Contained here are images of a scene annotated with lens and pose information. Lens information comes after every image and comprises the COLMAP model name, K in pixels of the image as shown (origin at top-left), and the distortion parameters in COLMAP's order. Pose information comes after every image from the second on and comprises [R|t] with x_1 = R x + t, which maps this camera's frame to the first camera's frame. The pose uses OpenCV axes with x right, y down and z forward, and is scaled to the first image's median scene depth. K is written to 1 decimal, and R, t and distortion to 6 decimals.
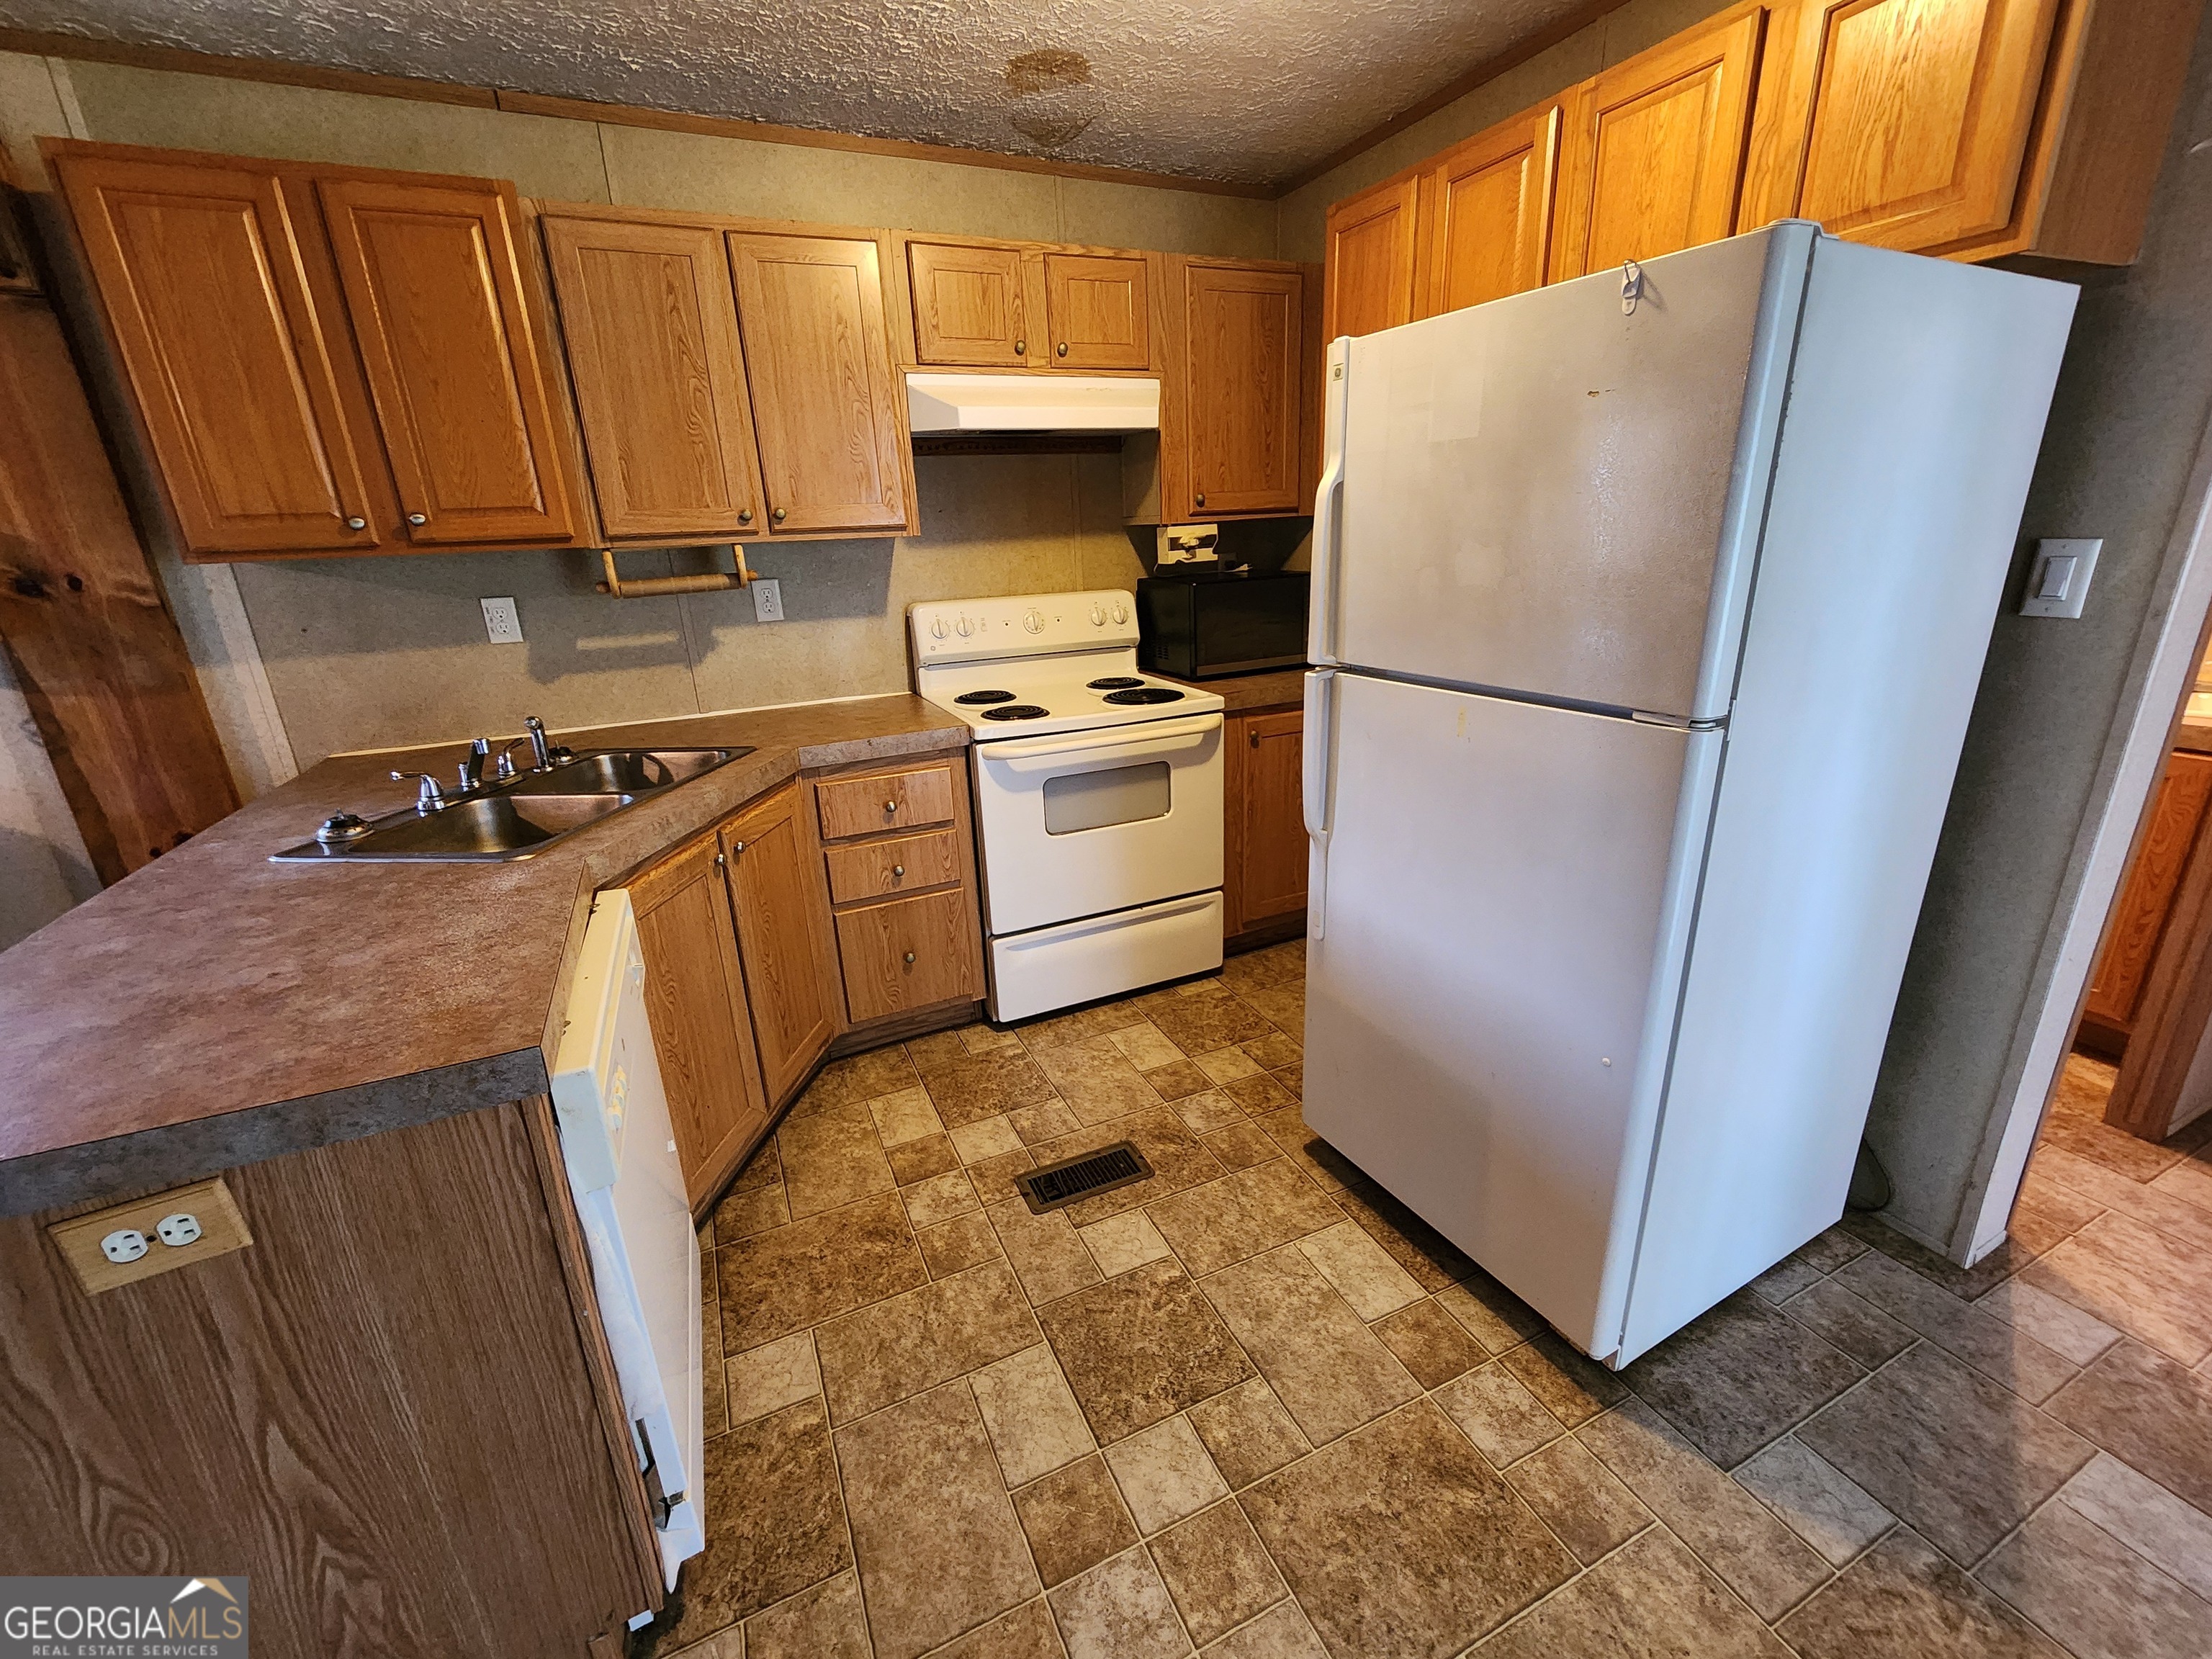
lens RADIAL K [[911.8, 0, 1111.9], [0, 911.8, 826.5], [0, 0, 1]] dist [-0.000430, 0.001203]
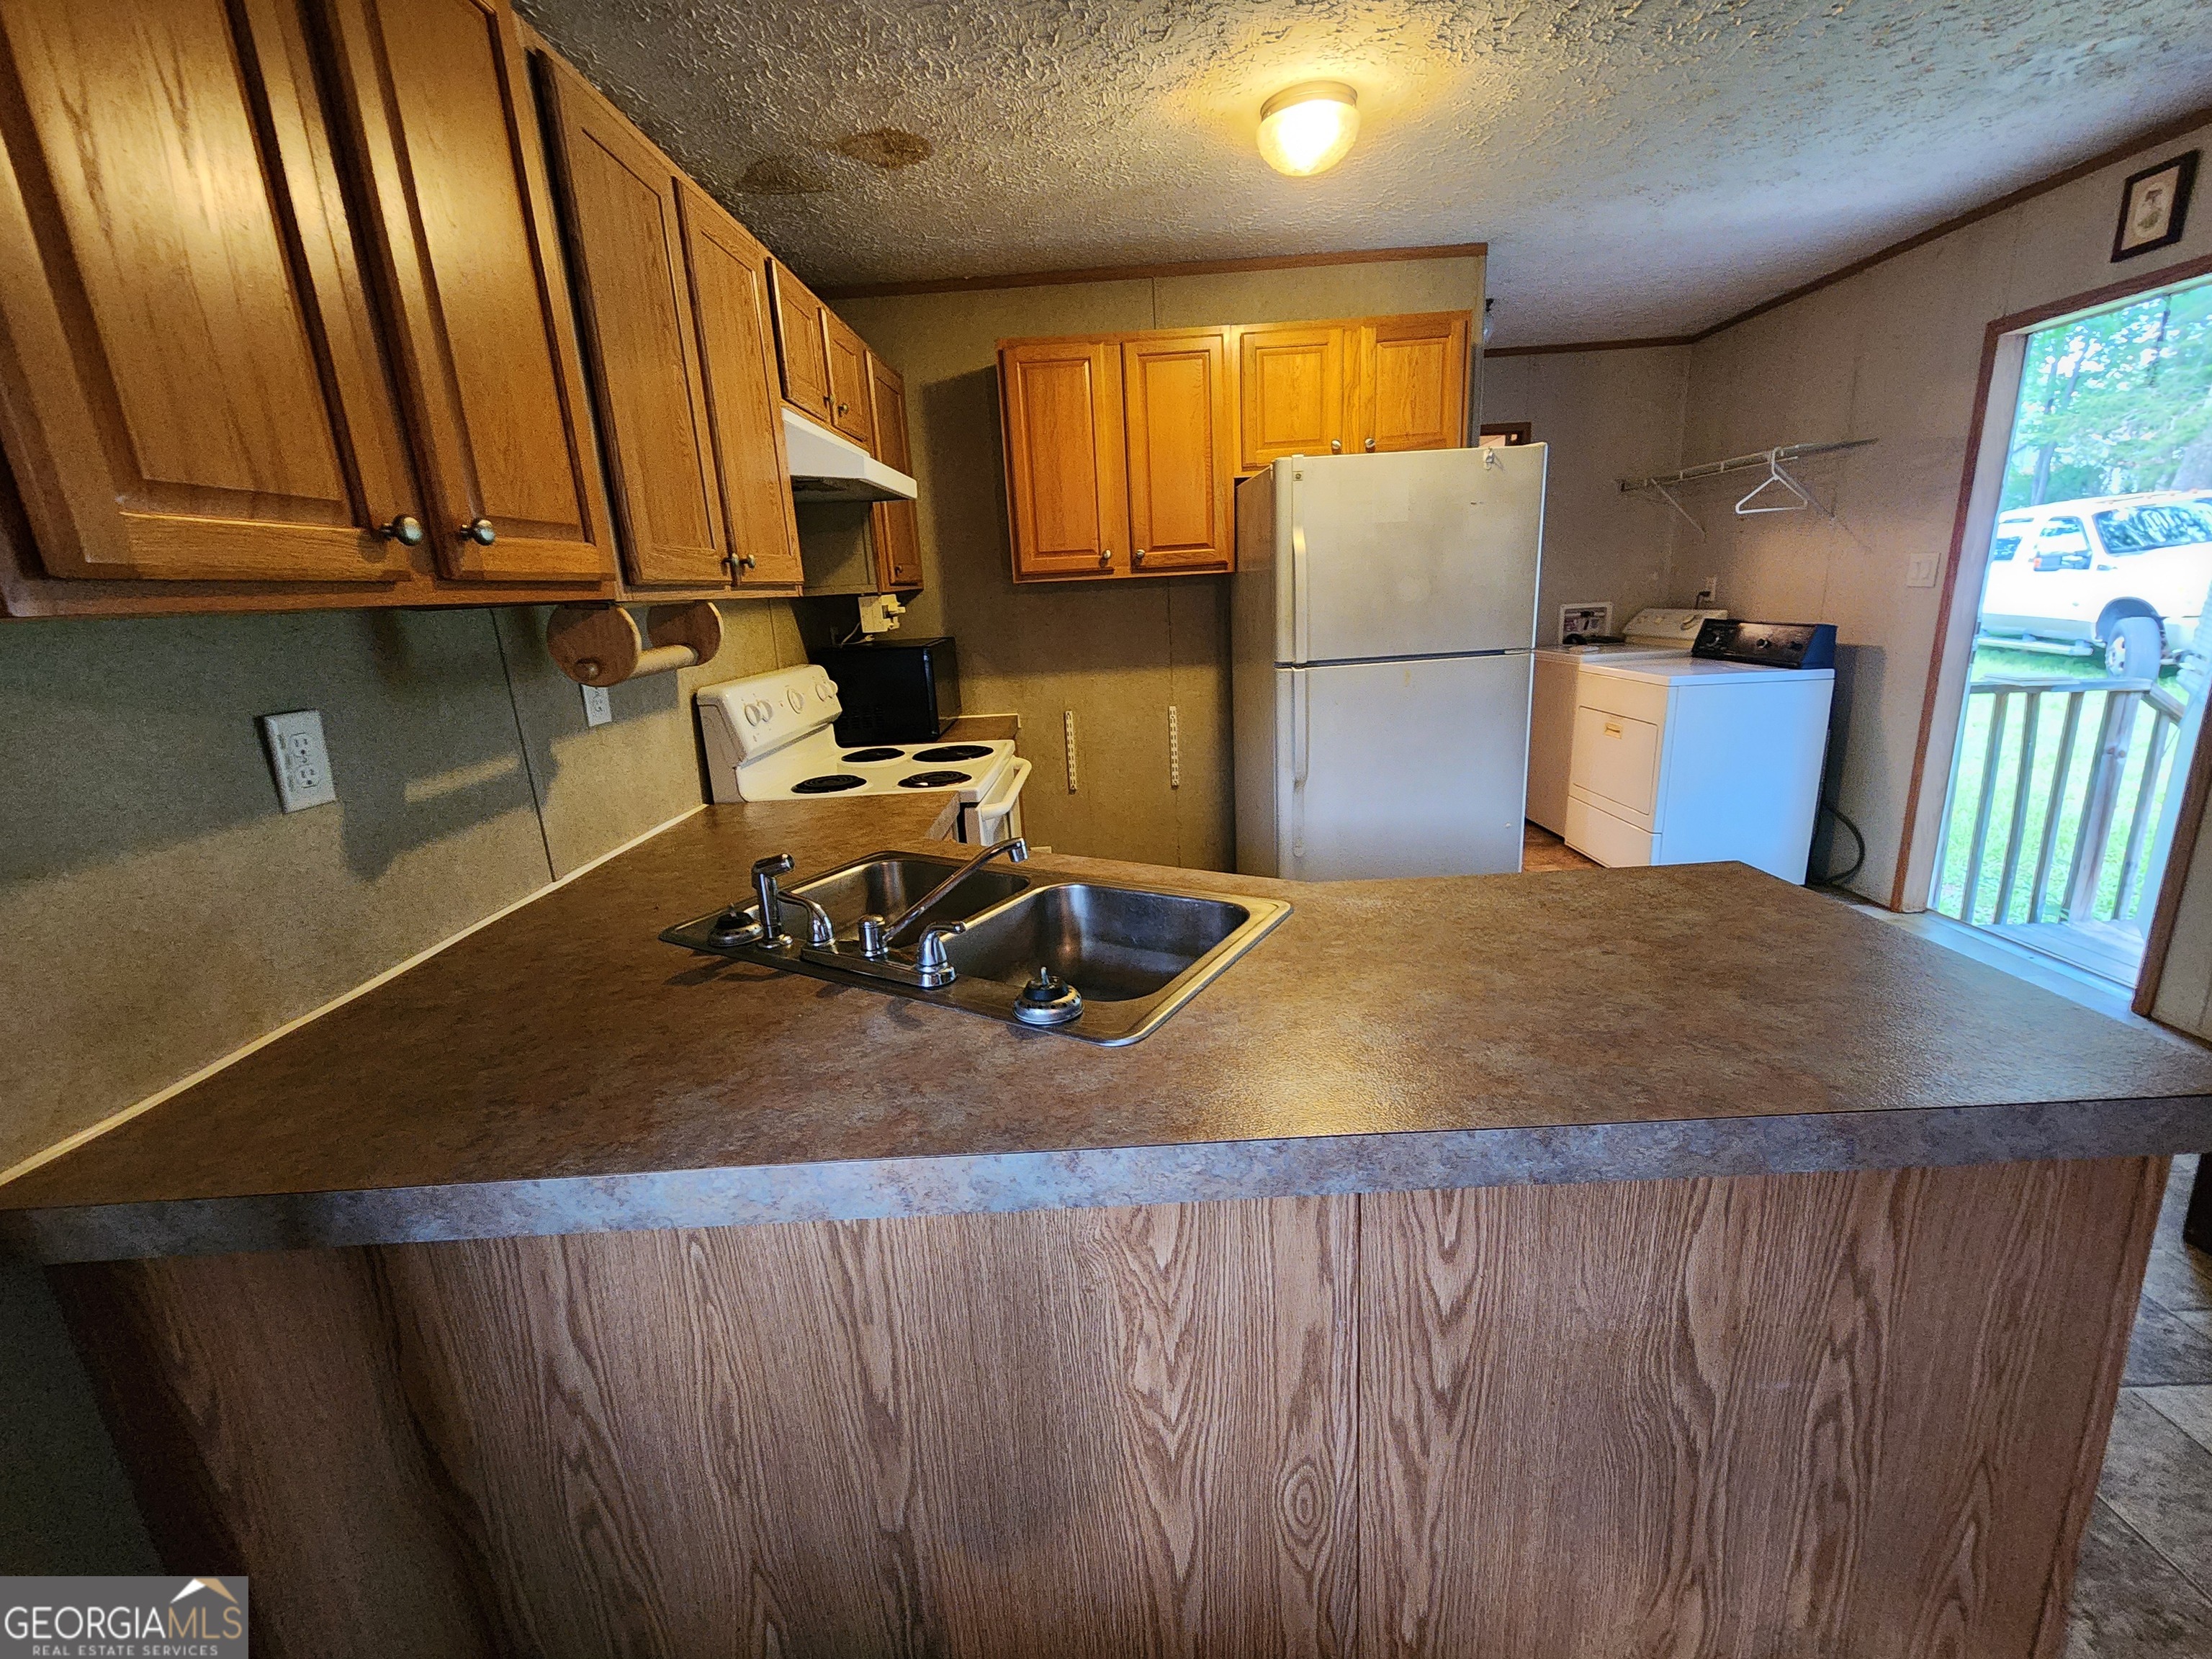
lens RADIAL K [[911.8, 0, 1112.0], [0, 911.8, 821.1], [0, 0, 1]] dist [-0.000430, 0.001203]
pose [[0.439588, -0.211287, 0.872995, -1.107097], [0.317627, 0.945706, 0.068947, -0.117301], [-0.840164, 0.246979, 0.482832, 0.525396]]
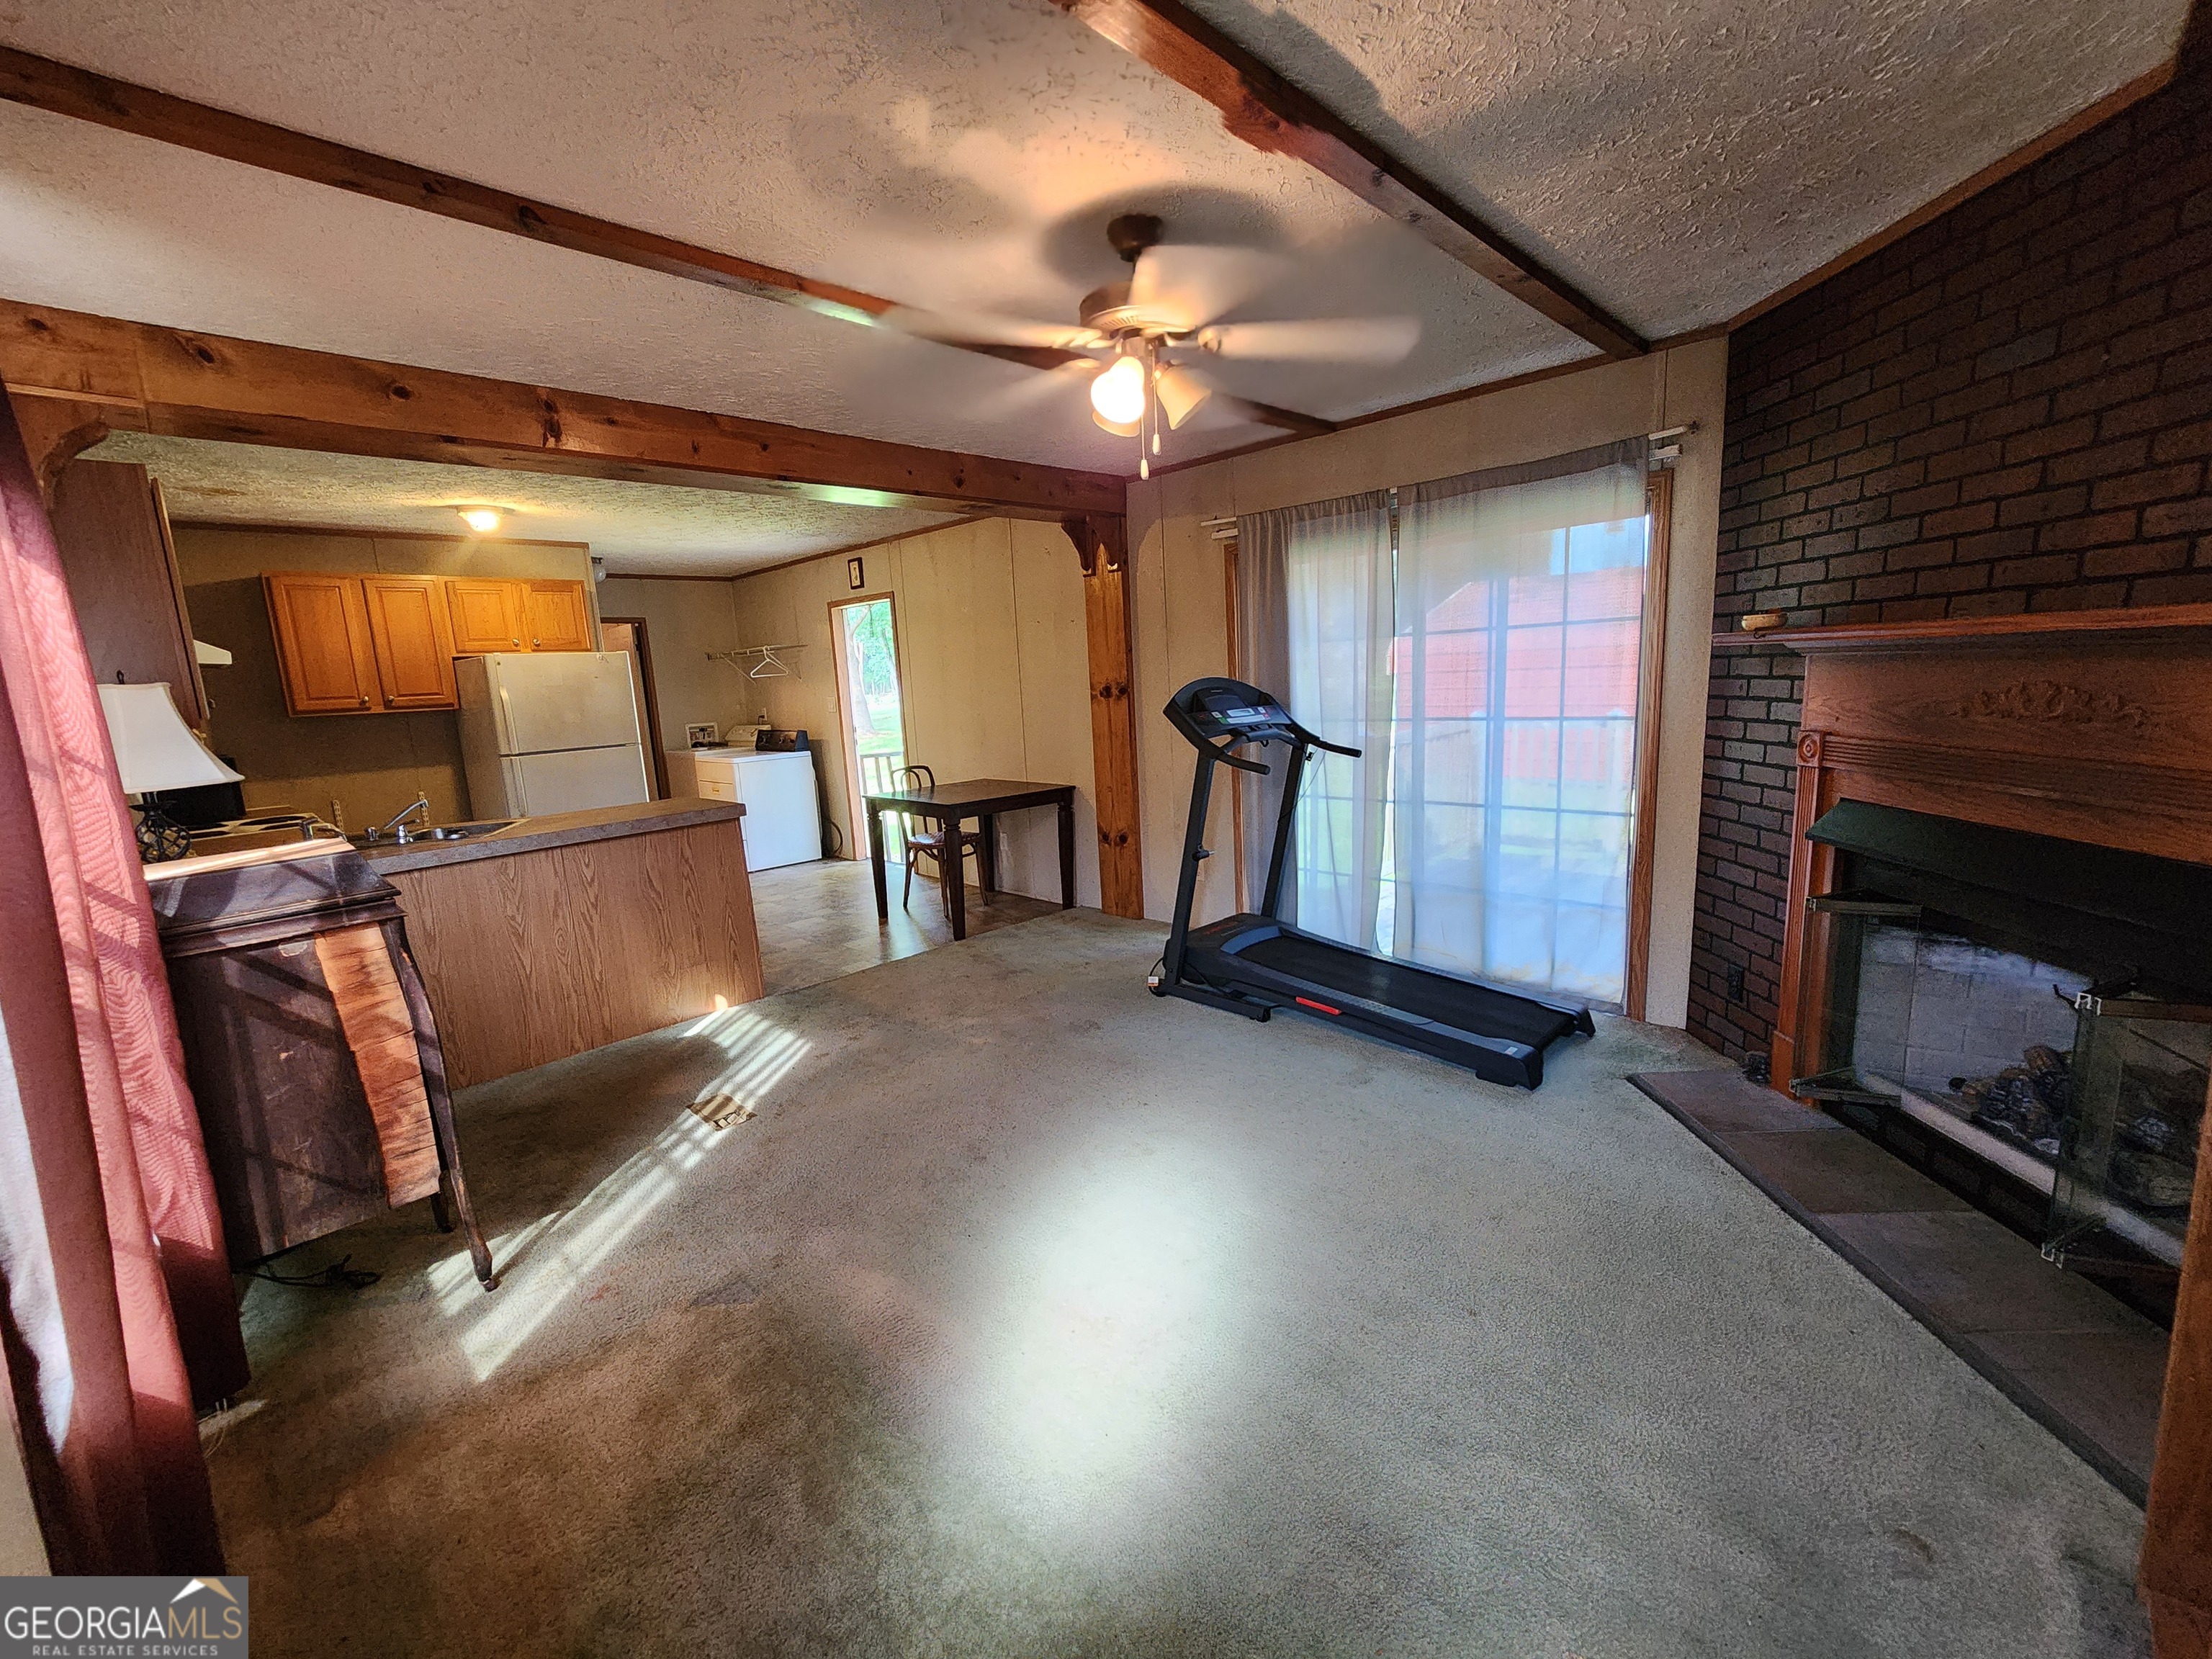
lens RADIAL K [[911.8, 0, 1111.3], [0, 911.8, 829.0], [0, 0, 1]] dist [-0.000430, 0.001203]
pose [[-0.341591, -0.107062, 0.933731, -2.579042], [0.355075, 0.905159, 0.233684, 0.012404], [-0.870194, 0.411369, -0.271179, 0.237018]]
